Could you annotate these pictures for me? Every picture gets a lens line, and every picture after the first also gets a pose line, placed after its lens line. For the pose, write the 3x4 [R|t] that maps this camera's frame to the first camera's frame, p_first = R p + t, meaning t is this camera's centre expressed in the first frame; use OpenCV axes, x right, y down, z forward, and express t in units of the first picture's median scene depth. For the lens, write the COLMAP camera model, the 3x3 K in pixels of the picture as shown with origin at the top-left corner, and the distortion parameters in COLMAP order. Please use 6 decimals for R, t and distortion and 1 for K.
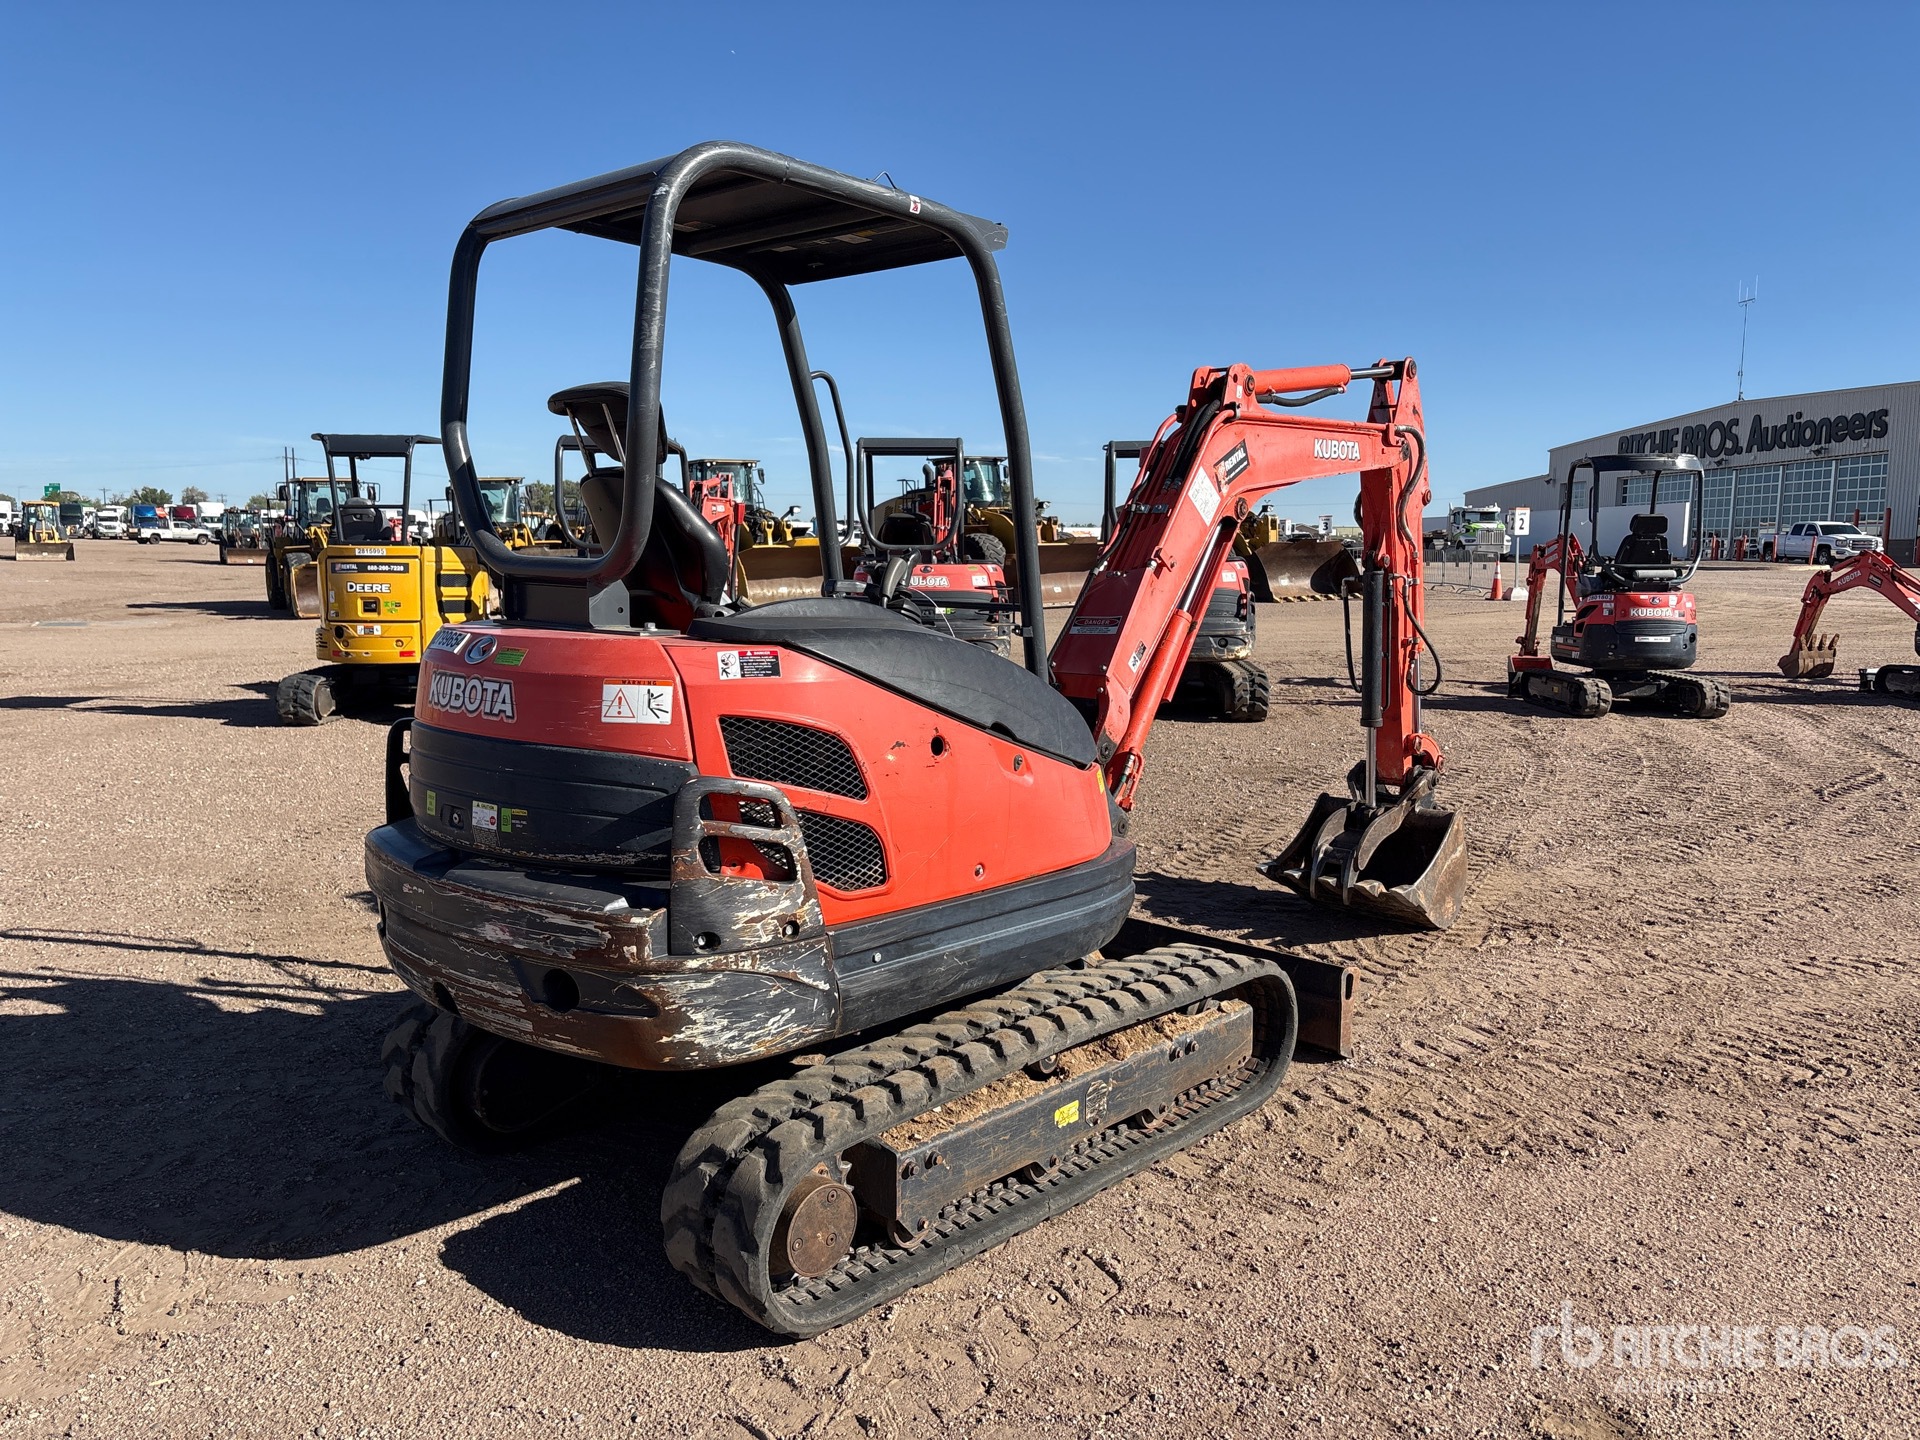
lens RADIAL K [[1440.0, 0, 975.8], [0, 1440.0, 717.8], [0, 0, 1]] dist [0.041865, -0.033175]
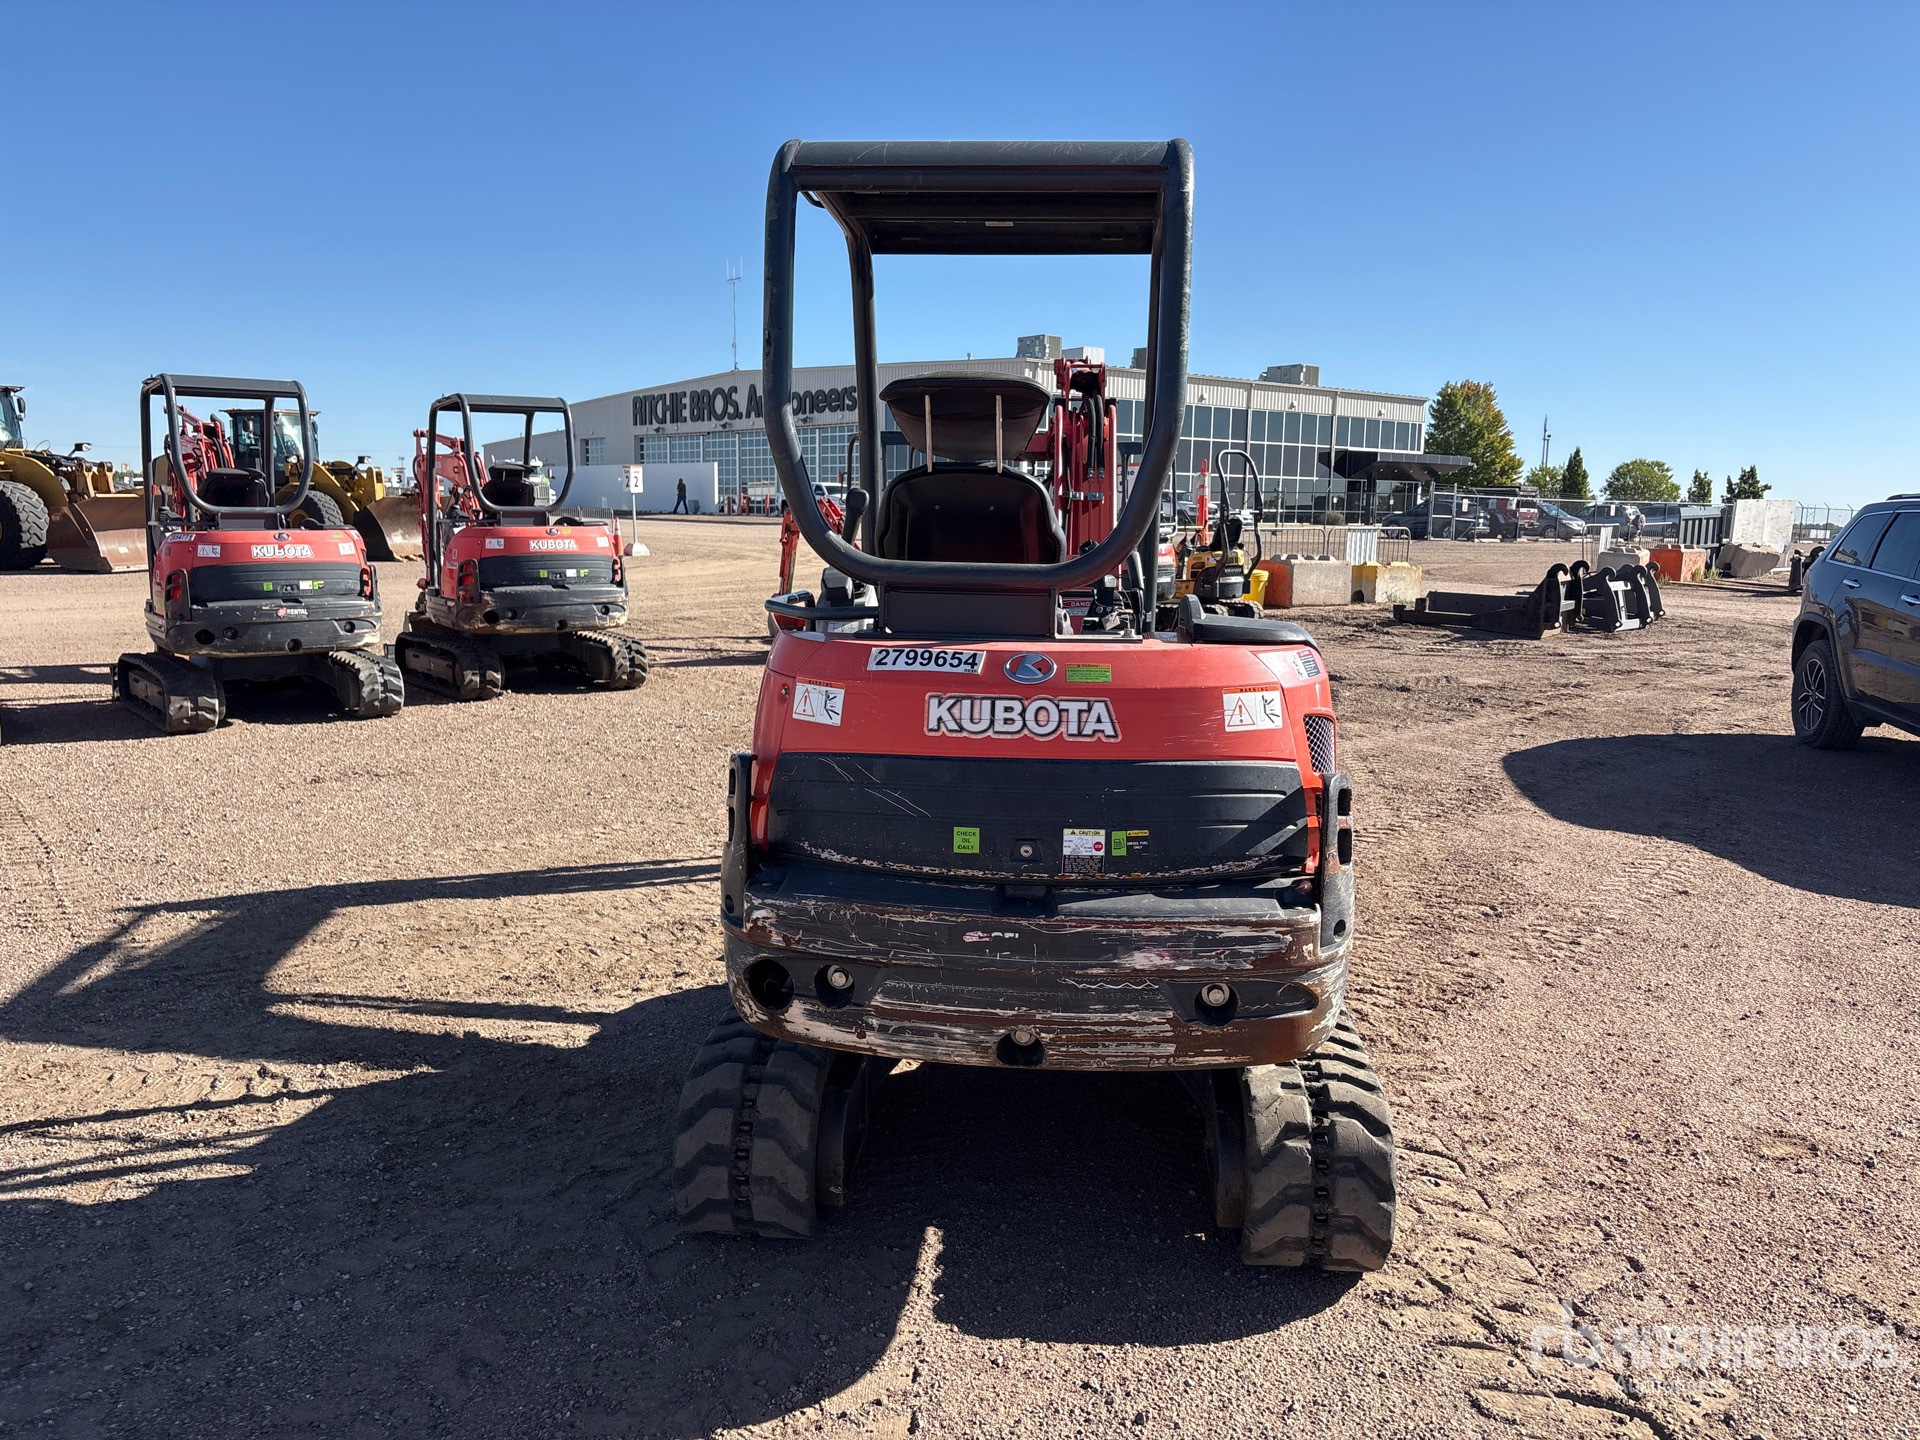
lens RADIAL K [[1451.2, 0, 960.0], [0, 1451.2, 720.0], [0, 0, 1]] dist [0.029689, -0.009412]
pose [[0.790423, -0.086384, 0.606440, -0.587092], [0.065864, 0.996252, 0.056065, -0.042736], [-0.609011, -0.004373, 0.793150, 0.181798]]
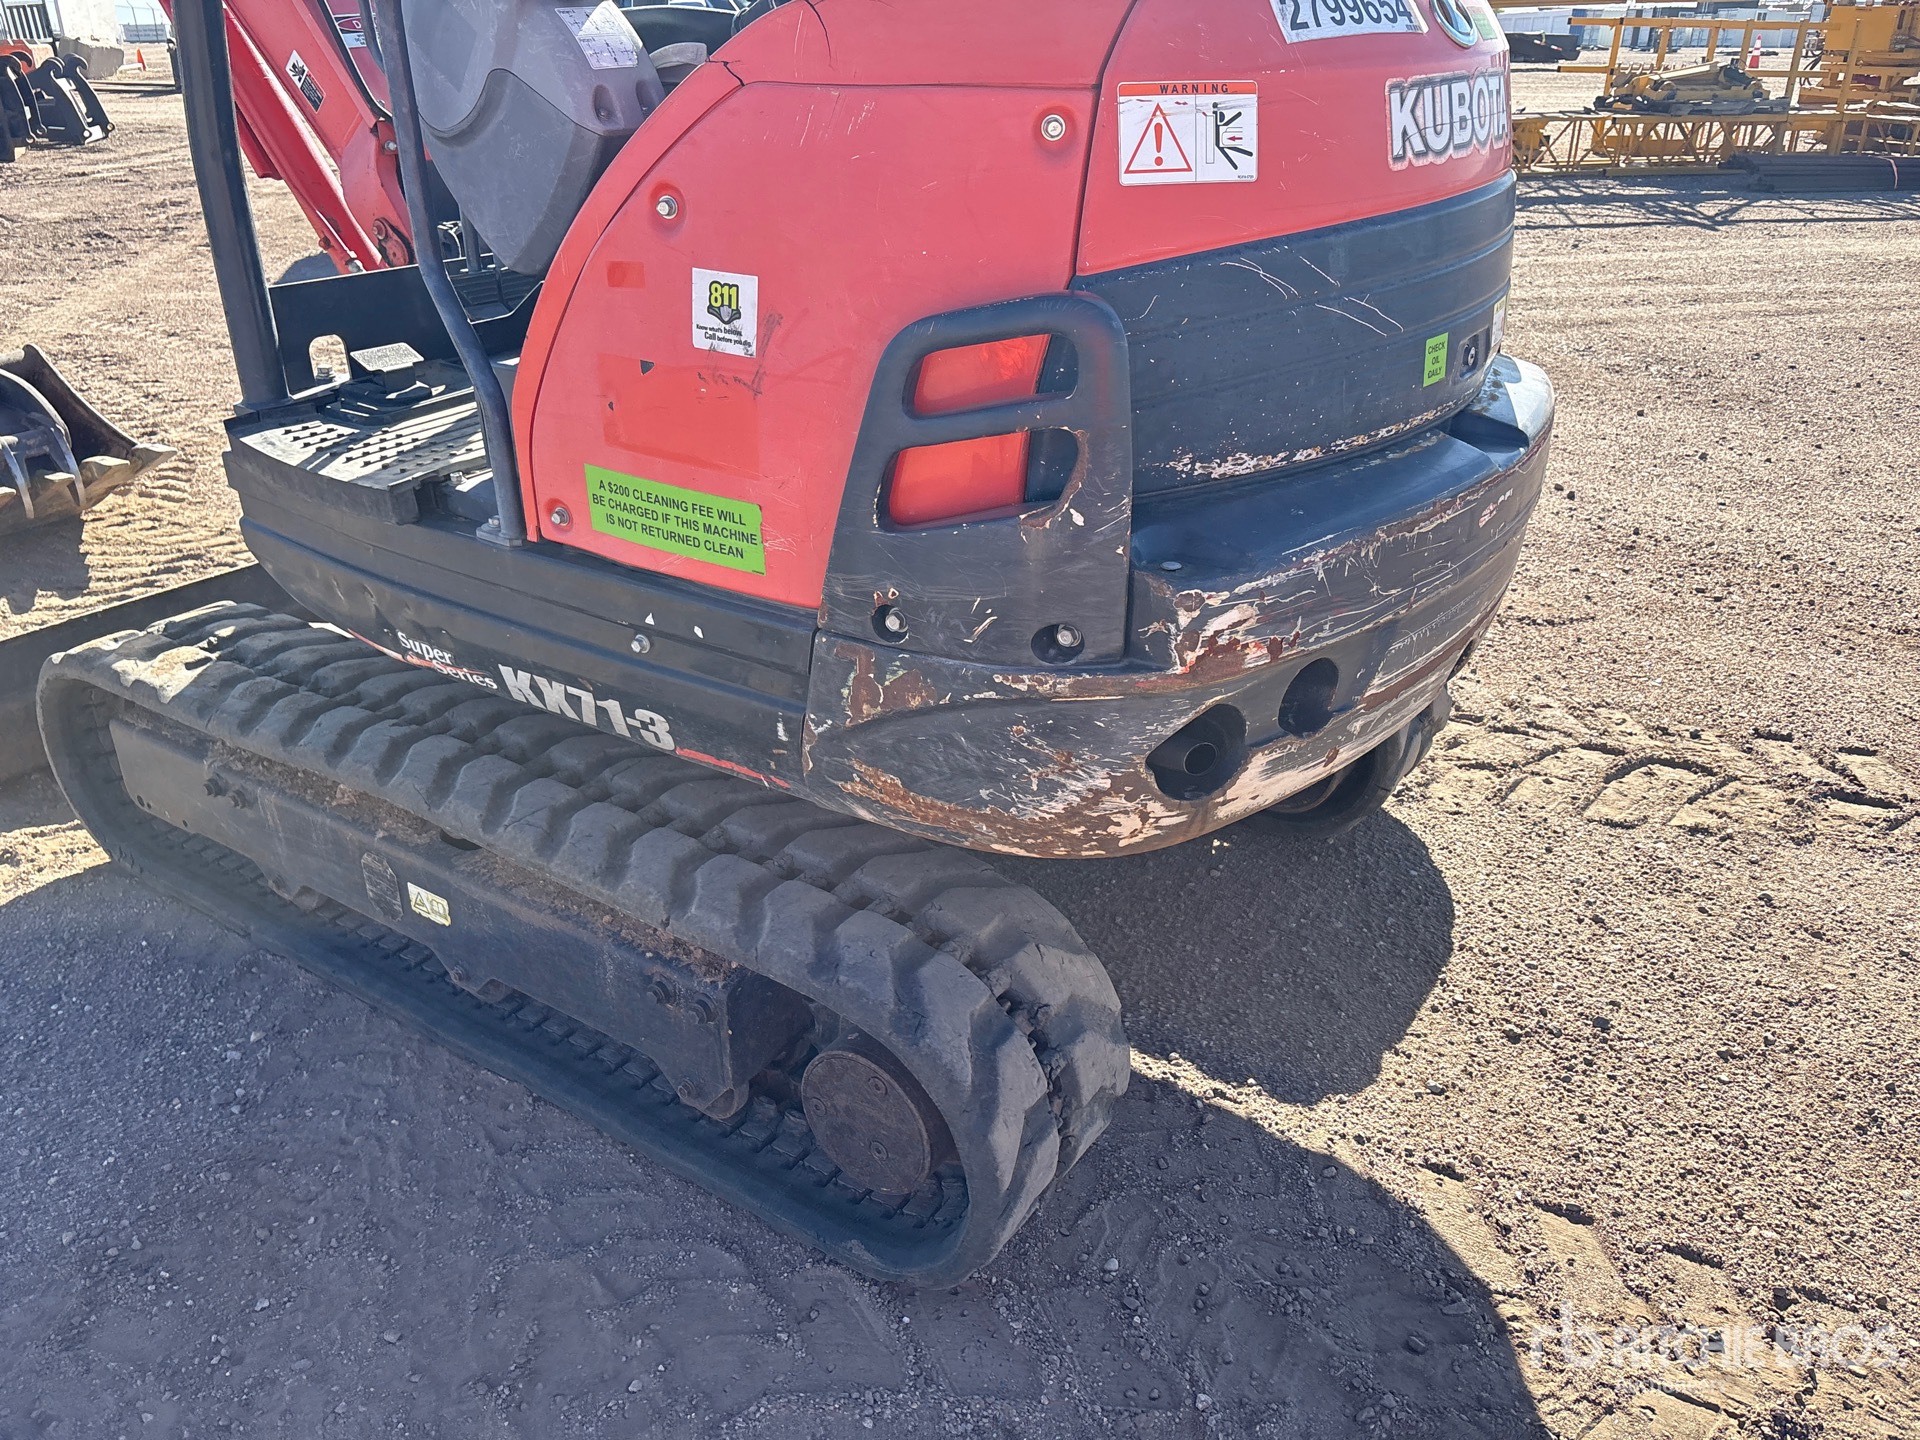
lens RADIAL K [[1468.4, 0, 968.5], [0, 1468.4, 722.6], [0, 0, 1]] dist [0.087986, -0.122114]
pose [[-0.139622, -0.435457, 0.889316, -0.554004], [0.126093, 0.882983, 0.452152, -0.053886], [-0.982144, 0.175267, -0.068376, 0.777086]]
